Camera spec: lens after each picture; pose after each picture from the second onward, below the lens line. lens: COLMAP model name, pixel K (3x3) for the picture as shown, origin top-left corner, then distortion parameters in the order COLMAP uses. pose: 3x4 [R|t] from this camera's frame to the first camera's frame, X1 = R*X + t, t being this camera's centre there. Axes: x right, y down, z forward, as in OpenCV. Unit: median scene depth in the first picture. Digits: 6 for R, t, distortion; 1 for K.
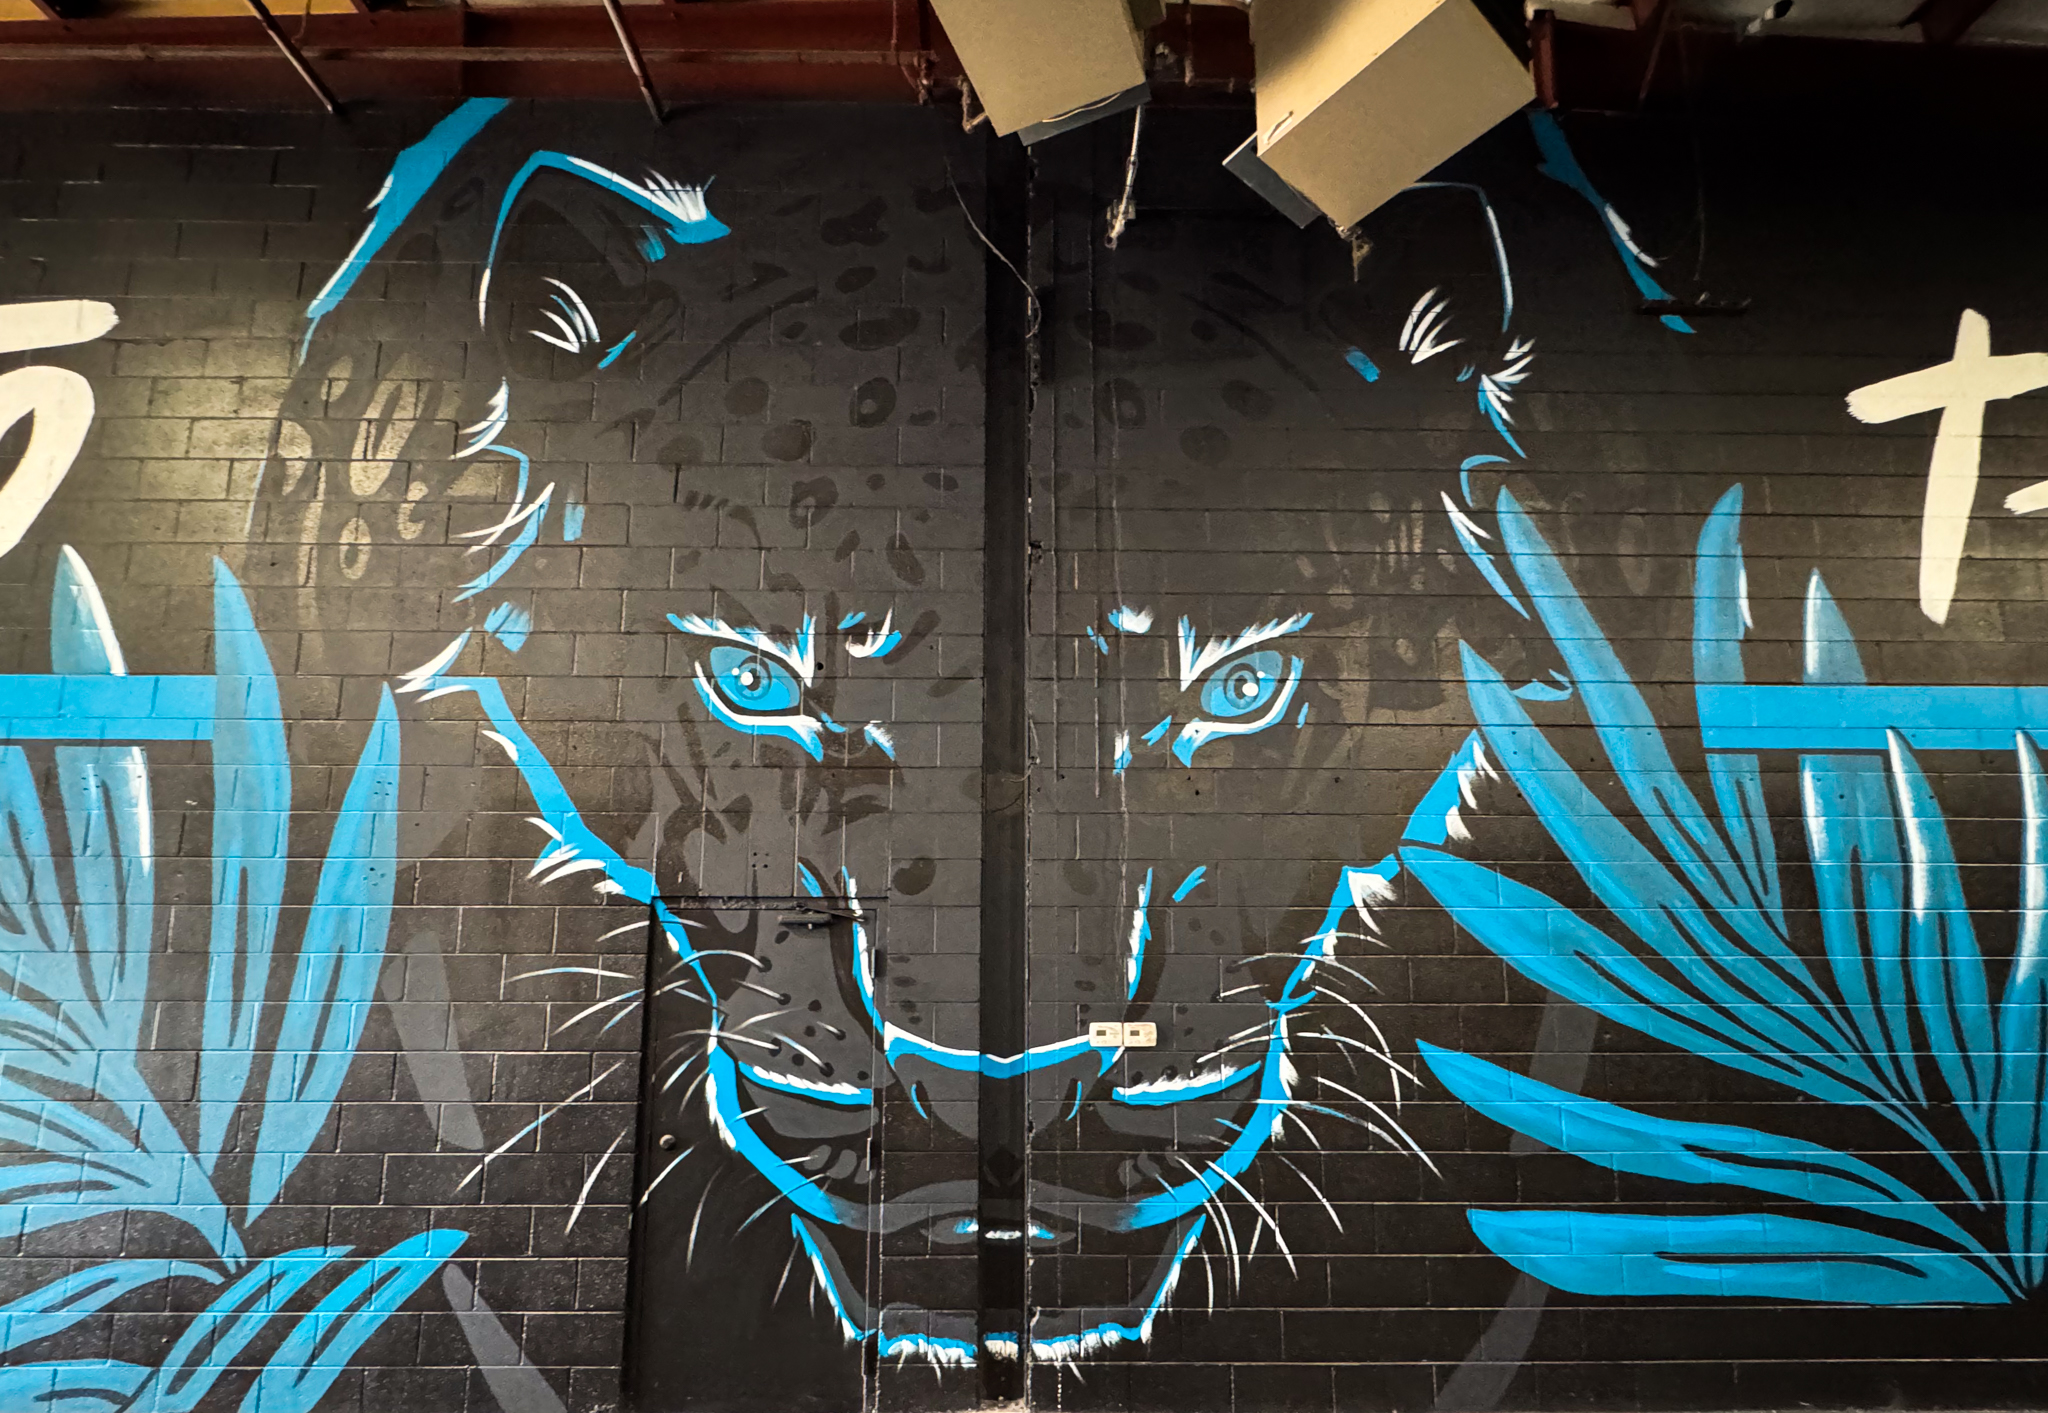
lens RADIAL K [[965.1, 0, 1008.0], [0, 965.1, 817.8], [0, 0, 1]] dist [-0.003620, 0.000490]
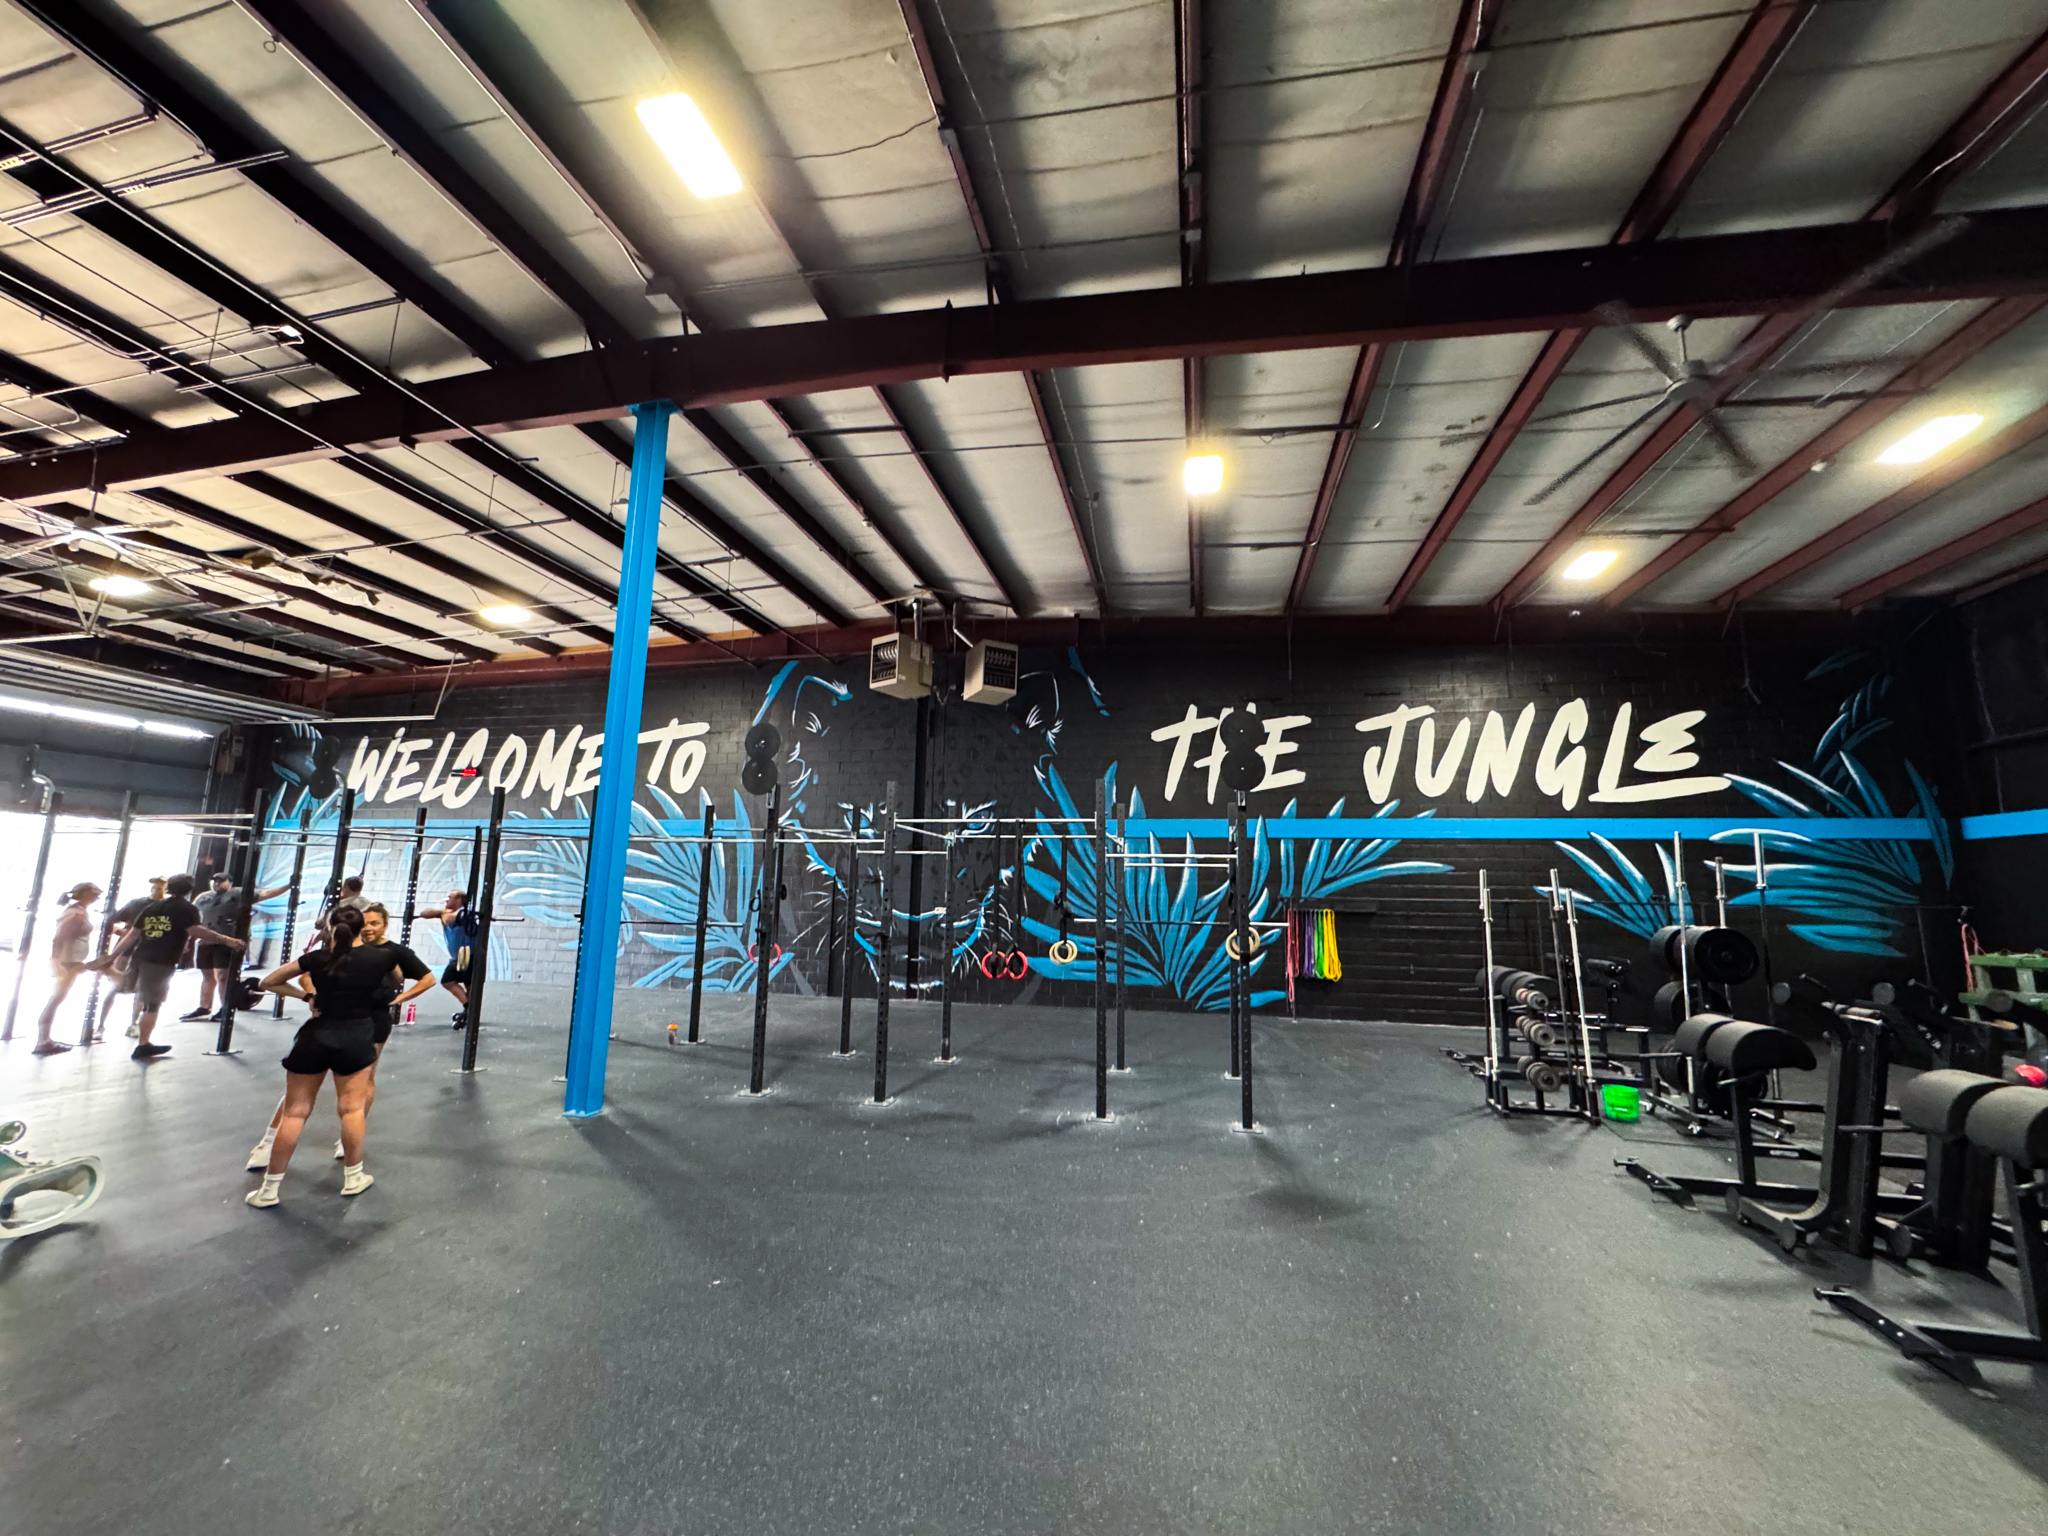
lens RADIAL K [[810.7, 0, 1024.0], [0, 810.7, 768.0], [0, 0, 1]] dist [-0.001549, 0.000002]
pose [[0.974958, -0.019409, -0.221538, 1.148817], [0.018544, 0.999810, -0.005984, -0.325285], [0.221613, 0.001726, 0.975133, -2.104729]]
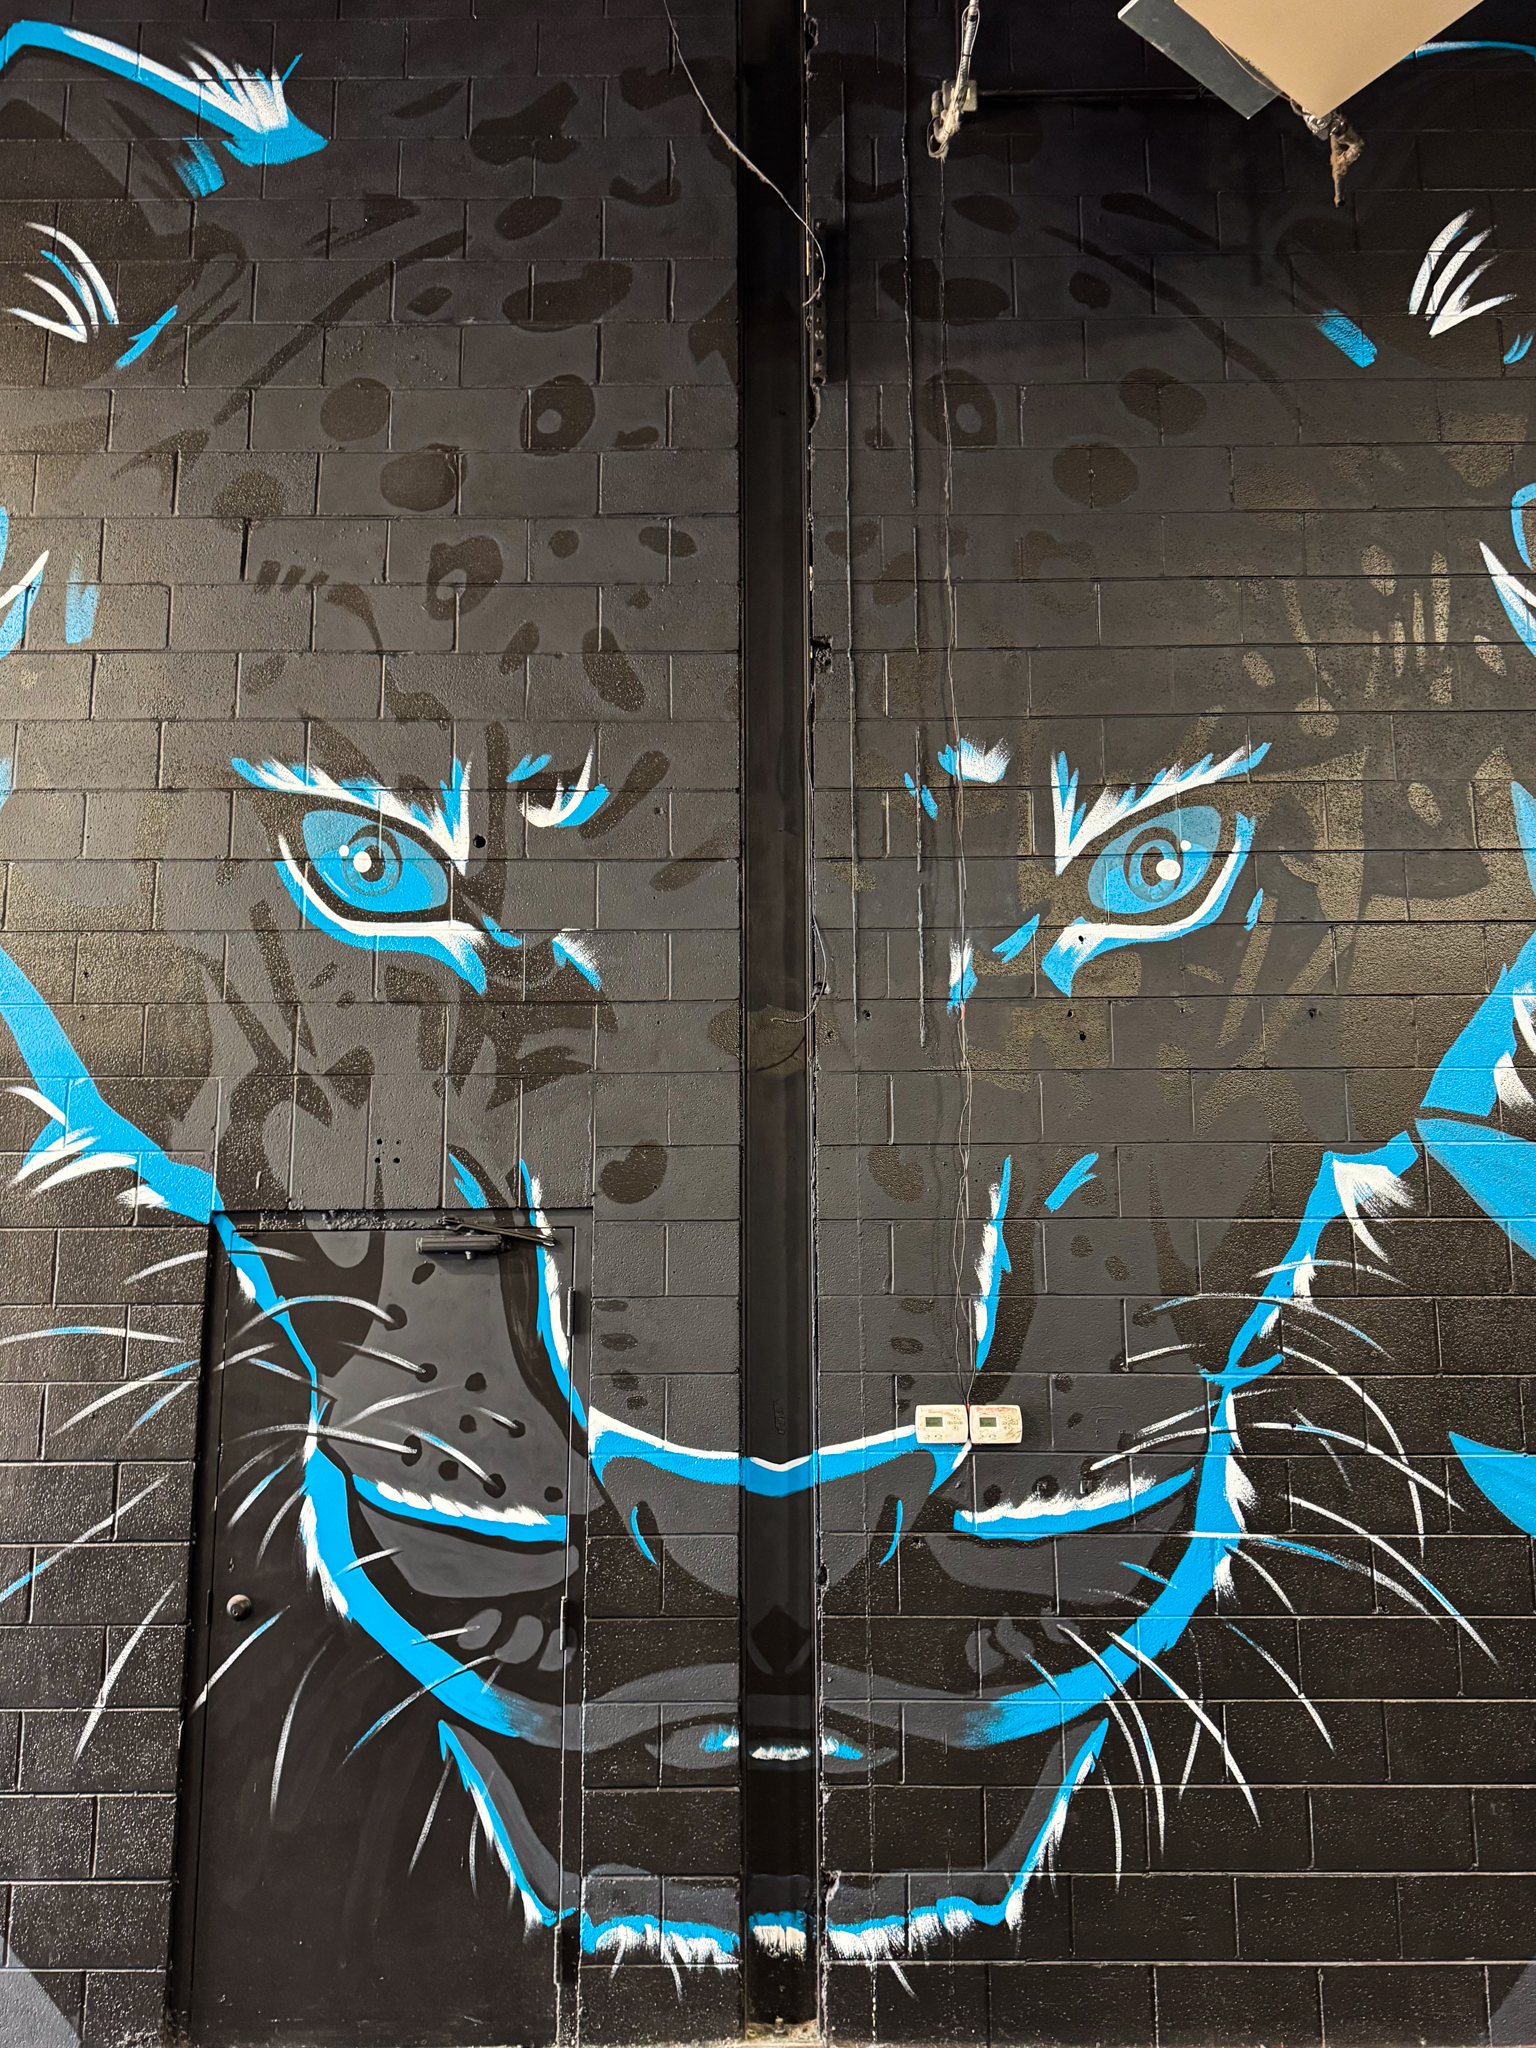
lens RADIAL K [[1440.7, 0, 757.8], [0, 1440.7, 1094.8], [0, 0, 1]] dist [0.081882, -0.106937]
pose [[0.999830, -0.010120, -0.015428, -0.000529], [0.010230, 0.999923, 0.007090, 0.003037], [0.015355, -0.007246, 0.999856, 0.061156]]
